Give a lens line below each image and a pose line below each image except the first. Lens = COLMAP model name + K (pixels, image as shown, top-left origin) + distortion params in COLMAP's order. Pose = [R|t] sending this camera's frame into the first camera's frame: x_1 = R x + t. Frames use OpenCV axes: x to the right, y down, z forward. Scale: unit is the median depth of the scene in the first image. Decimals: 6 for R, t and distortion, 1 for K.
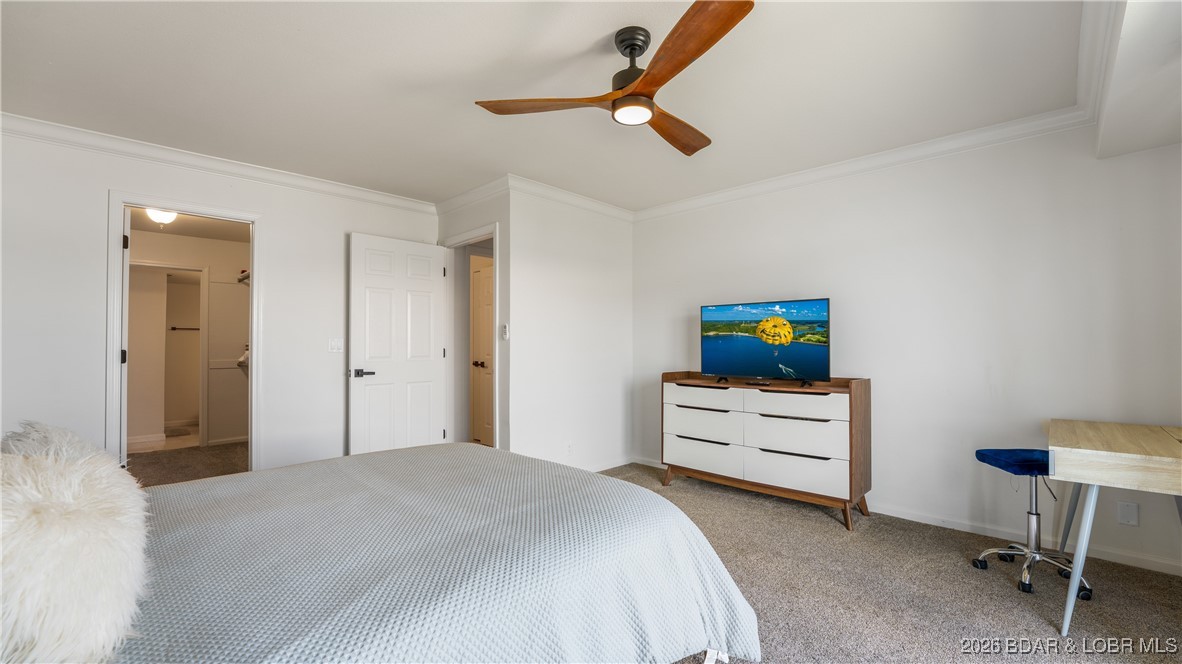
lens RADIAL K [[491.7, 0, 582.0], [0, 491.7, 336.4], [0, 0, 1]] dist [-0.010350, -0.000095]
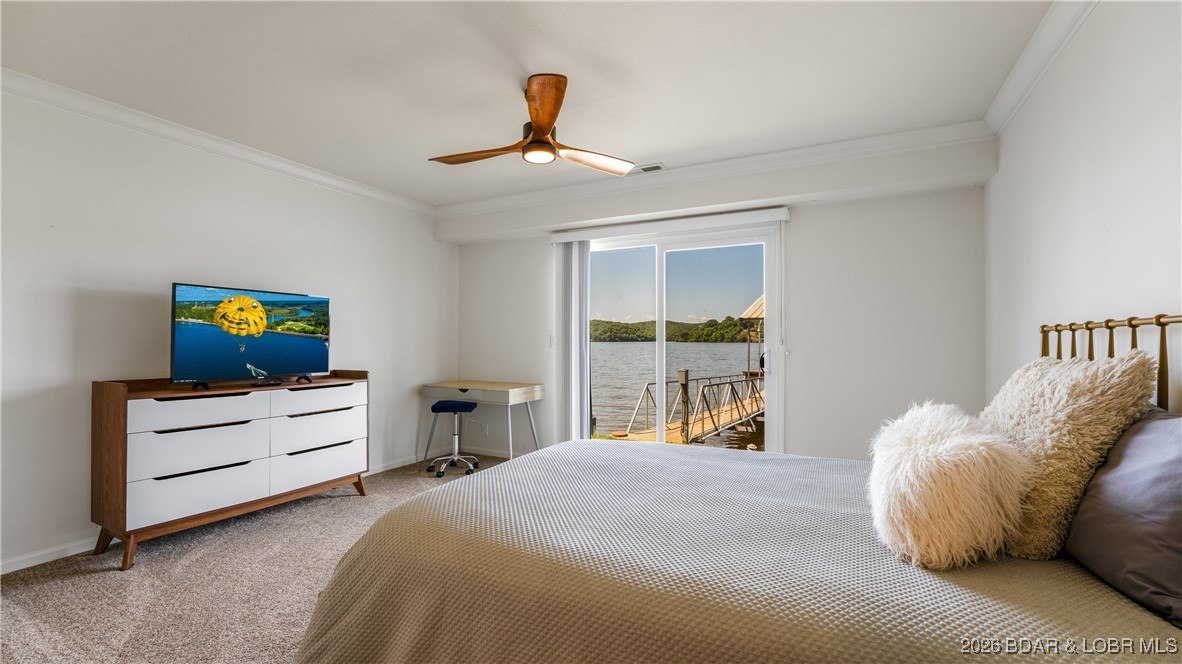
lens RADIAL K [[491.7, 0, 582.0], [0, 491.7, 336.4], [0, 0, 1]] dist [-0.010350, -0.000095]
pose [[-0.278607, 0.021387, 0.960167, -0.633770], [-0.011668, 0.999603, -0.025651, 0.027349], [-0.960334, -0.018349, -0.278247, 0.700724]]
